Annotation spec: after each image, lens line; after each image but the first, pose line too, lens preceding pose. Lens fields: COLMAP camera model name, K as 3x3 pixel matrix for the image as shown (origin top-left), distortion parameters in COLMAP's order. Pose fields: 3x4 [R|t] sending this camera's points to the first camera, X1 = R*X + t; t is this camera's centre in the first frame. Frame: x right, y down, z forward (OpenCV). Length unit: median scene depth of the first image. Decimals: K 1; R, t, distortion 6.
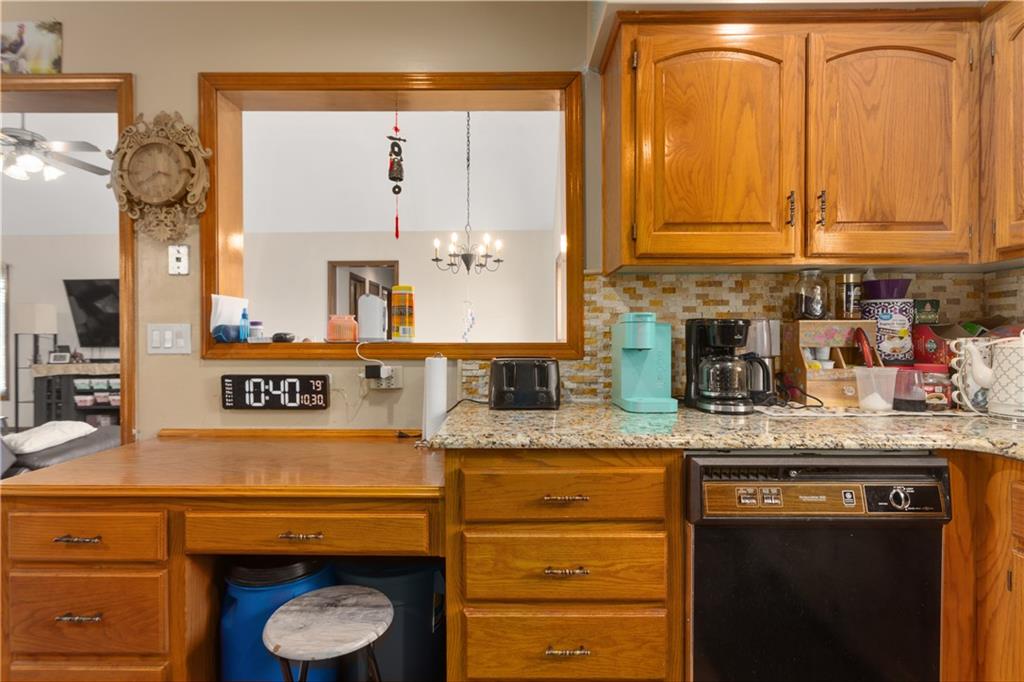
lens RADIAL K [[482.2, 0, 506.6], [0, 482.2, 338.8], [0, 0, 1]] dist [0.003540, 0.001270]
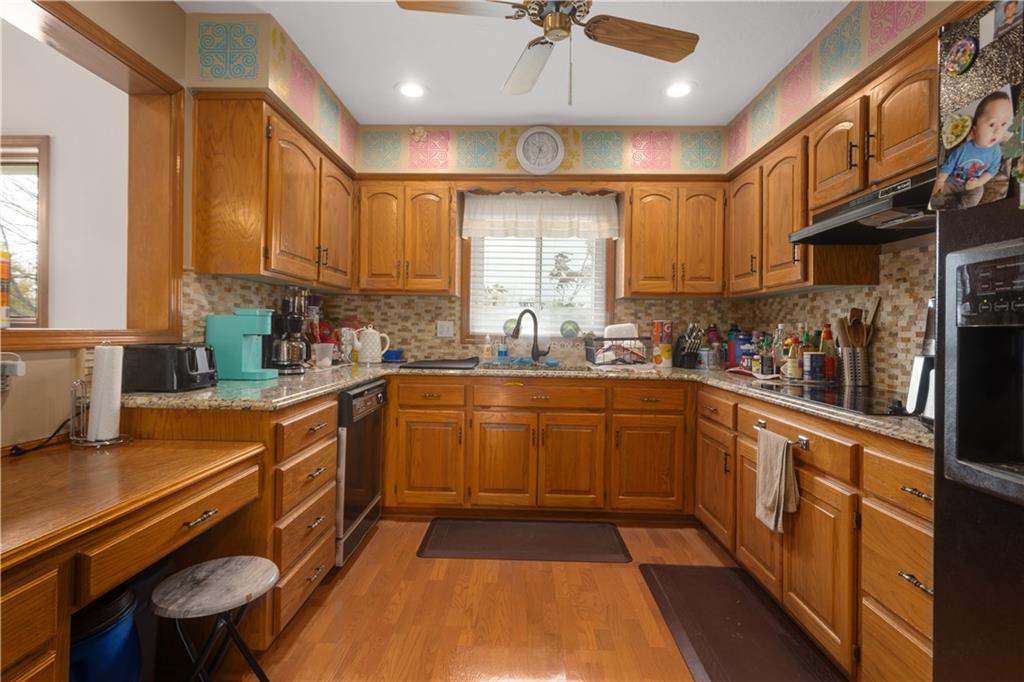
lens RADIAL K [[482.2, 0, 506.6], [0, 482.2, 338.8], [0, 0, 1]] dist [0.003540, 0.001270]
pose [[0.021631, -0.016400, 0.999632, -1.334660], [-0.010382, 0.999808, 0.016627, 0.002988], [-0.999712, -0.010738, 0.021456, 0.311506]]
